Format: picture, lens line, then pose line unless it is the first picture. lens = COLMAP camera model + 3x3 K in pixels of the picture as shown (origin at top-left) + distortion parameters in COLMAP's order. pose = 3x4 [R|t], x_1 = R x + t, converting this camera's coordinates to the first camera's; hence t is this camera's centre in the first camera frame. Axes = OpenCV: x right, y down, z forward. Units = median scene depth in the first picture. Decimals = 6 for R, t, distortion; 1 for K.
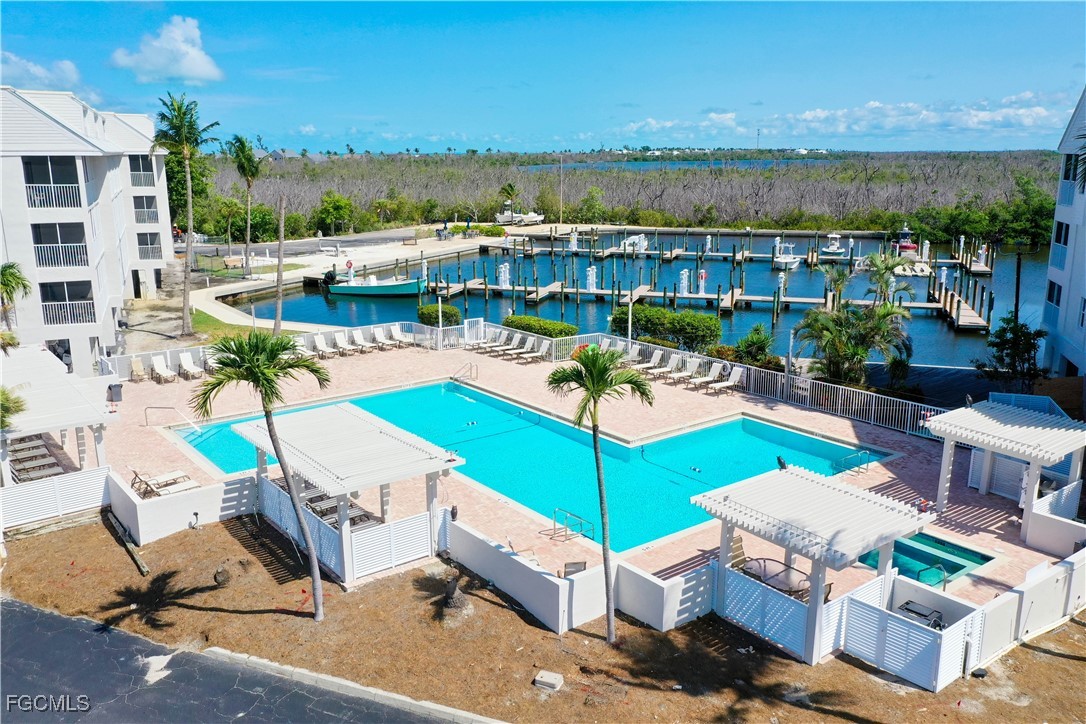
lens RADIAL K [[909.0, 0, 539.6], [0, 909.0, 362.1], [0, 0, 1]] dist [0.025597, -0.006681]
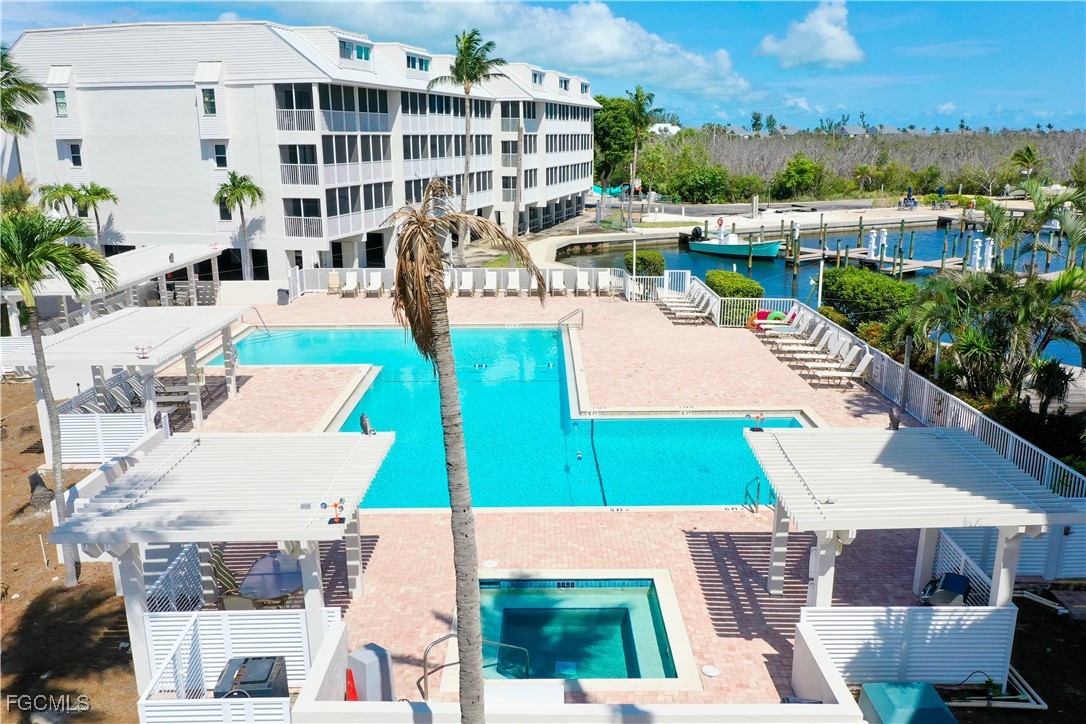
lens RADIAL K [[909.0, 0, 544.4], [0, 909.0, 365.8], [0, 0, 1]] dist [0.025597, -0.006681]
pose [[0.797535, 0.147090, -0.585066, 0.129872], [-0.134224, 0.988776, 0.065618, 0.000662], [0.588151, 0.026198, 0.808326, 0.090233]]
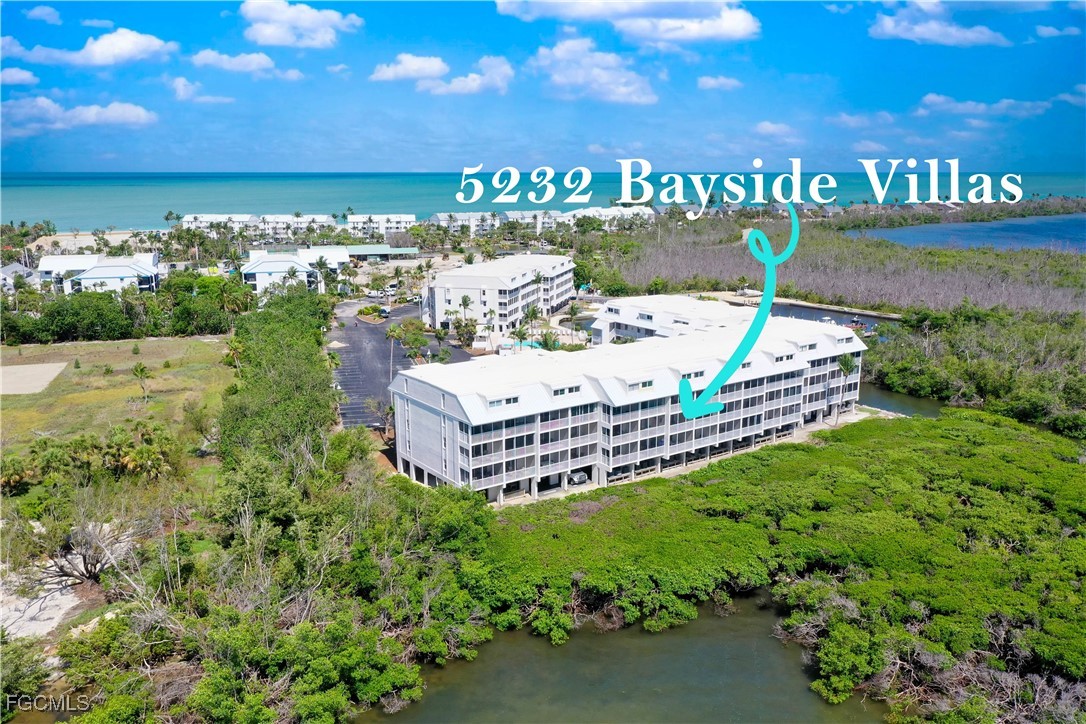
lens RADIAL K [[909.0, 0, 539.8], [0, 909.0, 359.3], [0, 0, 1]] dist [0.025597, -0.006681]
pose [[0.791464, 0.151541, -0.592132, 0.856443], [-0.158903, 0.986481, 0.040069, -0.023324], [0.590199, 0.062378, 0.804844, -0.937236]]
